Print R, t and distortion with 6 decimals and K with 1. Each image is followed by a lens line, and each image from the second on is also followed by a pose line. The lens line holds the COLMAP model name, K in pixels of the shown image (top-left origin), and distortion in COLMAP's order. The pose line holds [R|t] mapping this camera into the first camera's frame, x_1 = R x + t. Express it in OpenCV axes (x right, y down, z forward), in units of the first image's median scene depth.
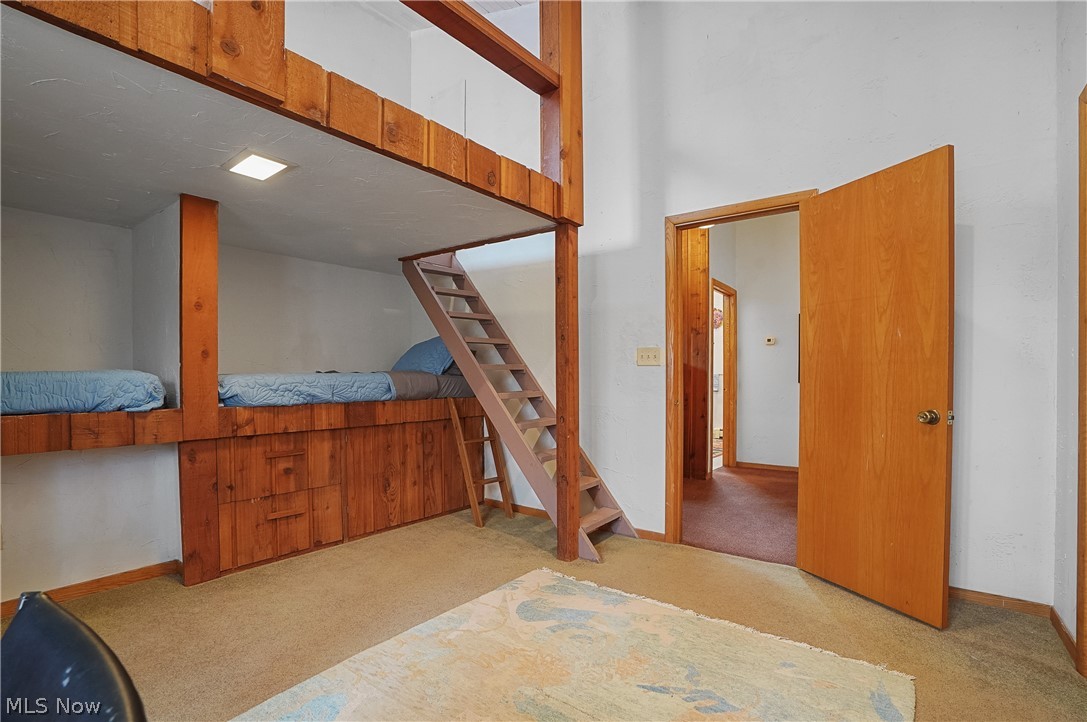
lens RADIAL K [[506.6, 0, 540.5], [0, 506.6, 370.8], [0, 0, 1]] dist [-0.060290, 0.012029]
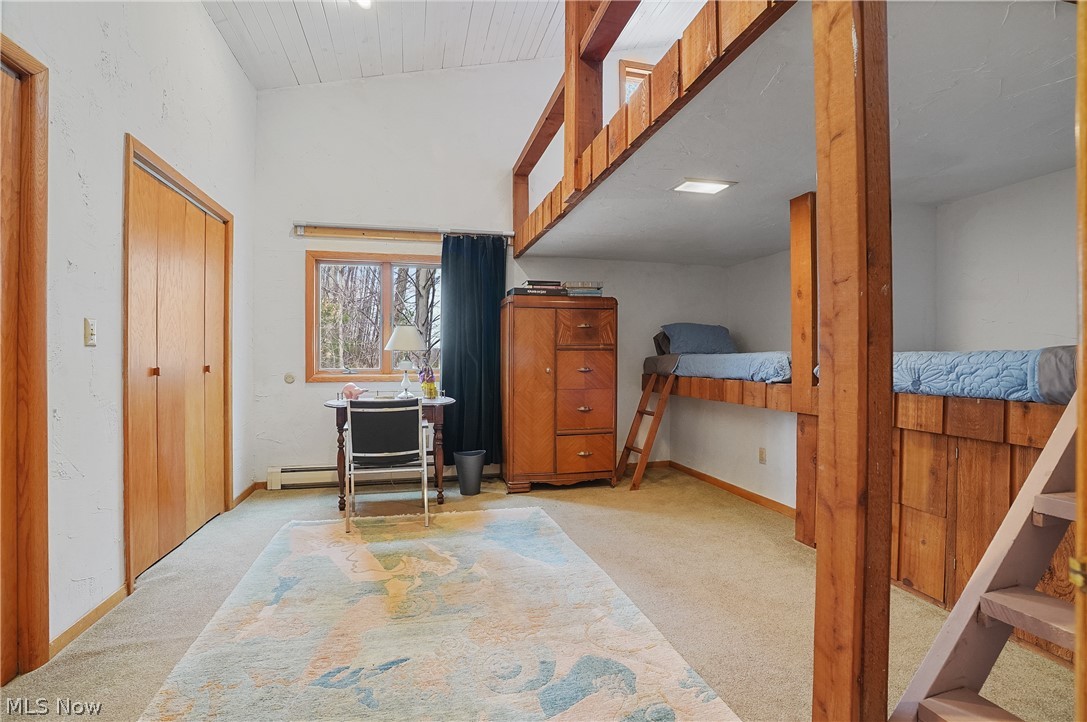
lens RADIAL K [[506.6, 0, 541.2], [0, 506.6, 359.7], [0, 0, 1]] dist [-0.060290, 0.012029]
pose [[-0.625003, 0.004749, -0.780608, 0.590833], [0.009741, 0.999951, -0.001716, 0.016232], [0.780562, -0.008676, -0.625018, 1.336292]]
